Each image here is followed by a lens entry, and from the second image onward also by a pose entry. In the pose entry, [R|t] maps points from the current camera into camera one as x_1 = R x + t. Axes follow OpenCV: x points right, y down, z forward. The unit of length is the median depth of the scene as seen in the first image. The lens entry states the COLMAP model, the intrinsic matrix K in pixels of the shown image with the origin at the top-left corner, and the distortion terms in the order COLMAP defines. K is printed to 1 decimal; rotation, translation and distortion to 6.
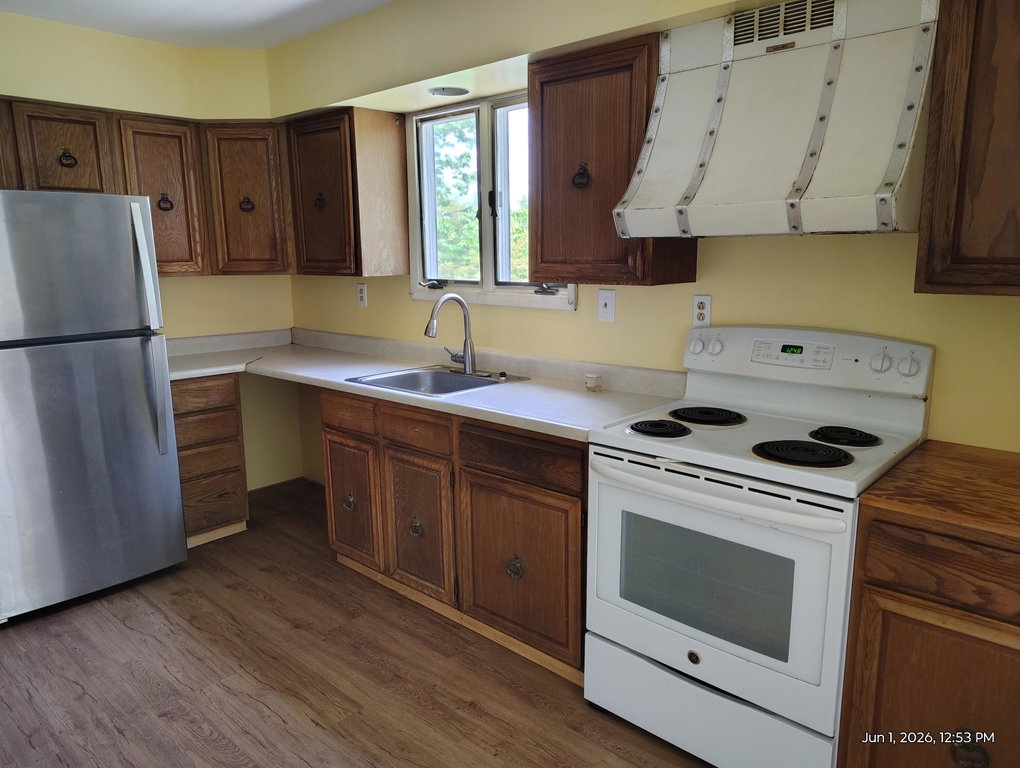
lens RADIAL K [[708.2, 0, 510.0], [0, 708.2, 384.0], [0, 0, 1]] dist [0.041766, -0.053334]
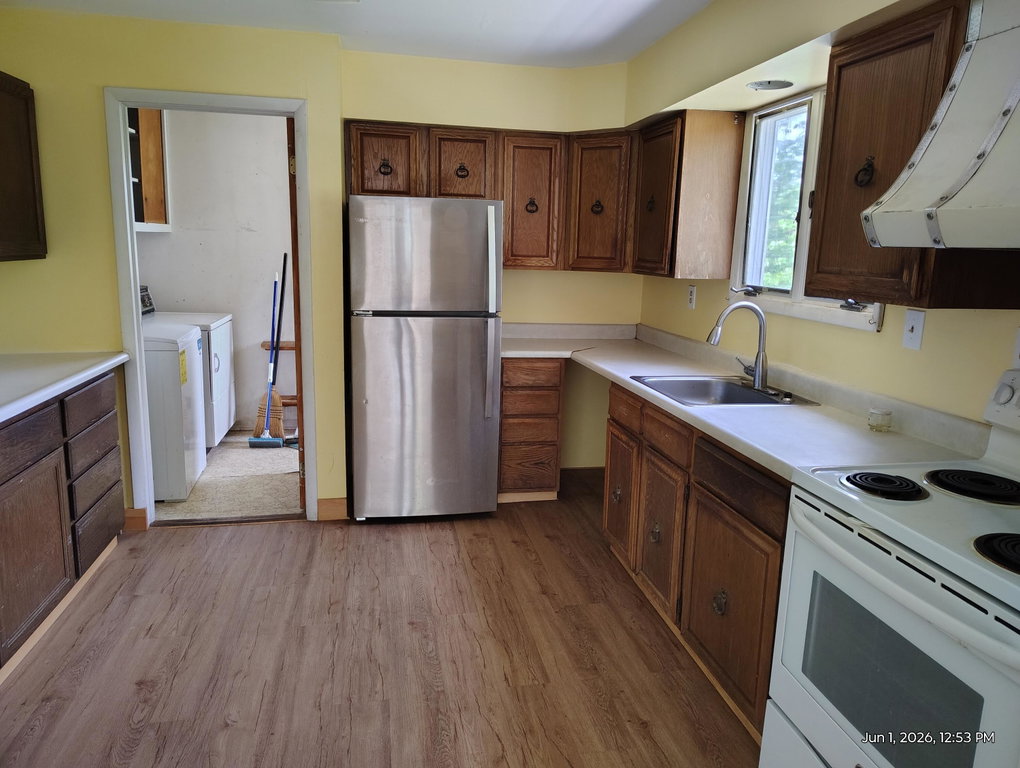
lens RADIAL K [[702.2, 0, 517.7], [0, 702.2, 378.8], [0, 0, 1]] dist [0.042915, -0.061125]
pose [[0.802072, 0.140726, -0.580411, 0.241384], [-0.144745, 0.988673, 0.039689, -0.020671], [0.579422, 0.052179, 0.813356, 0.078260]]
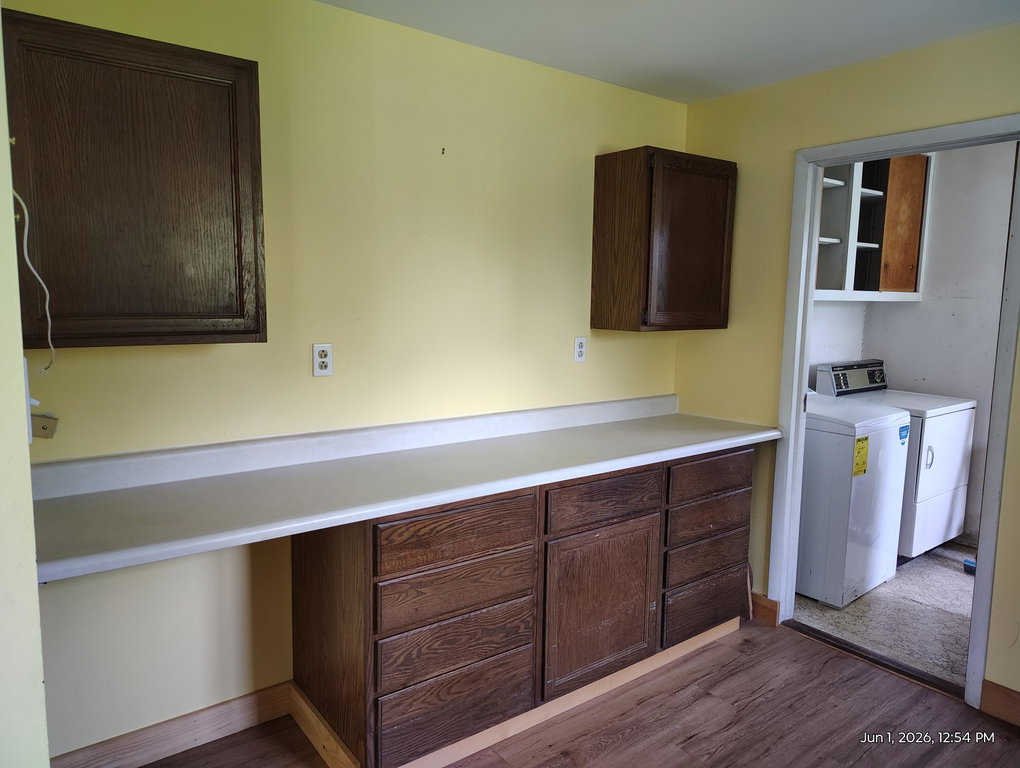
lens RADIAL K [[702.2, 0, 517.7], [0, 702.2, 378.8], [0, 0, 1]] dist [0.042915, -0.061125]
pose [[-0.174571, 0.120505, -0.977243, 0.158717], [-0.197793, 0.967961, 0.154693, -0.088439], [0.964574, 0.220296, -0.145143, 0.407286]]
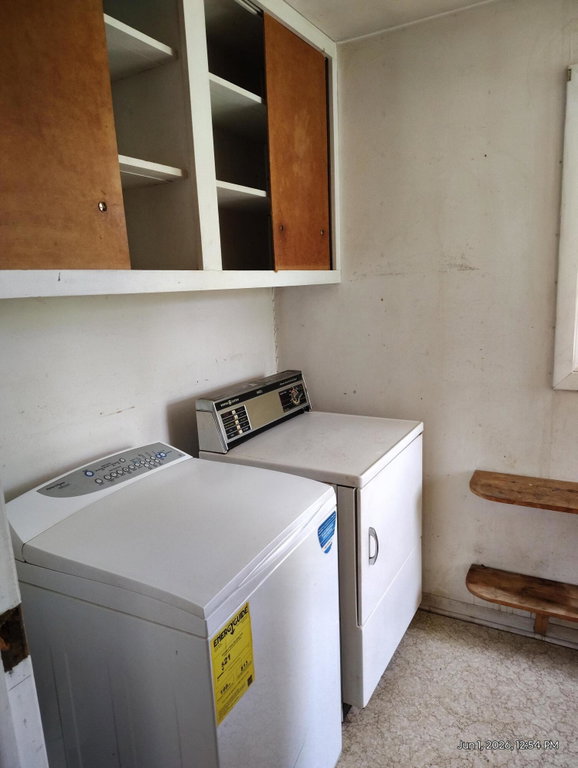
lens RADIAL K [[533.2, 0, 289.0], [0, 533.2, 384.0], [0, 0, 1]] dist [0.041766, -0.053334]
pose [[0.217413, 0.176875, -0.959920, -0.739403], [-0.137779, 0.979159, 0.149214, -0.147460], [0.966307, 0.099816, 0.237251, 0.744343]]
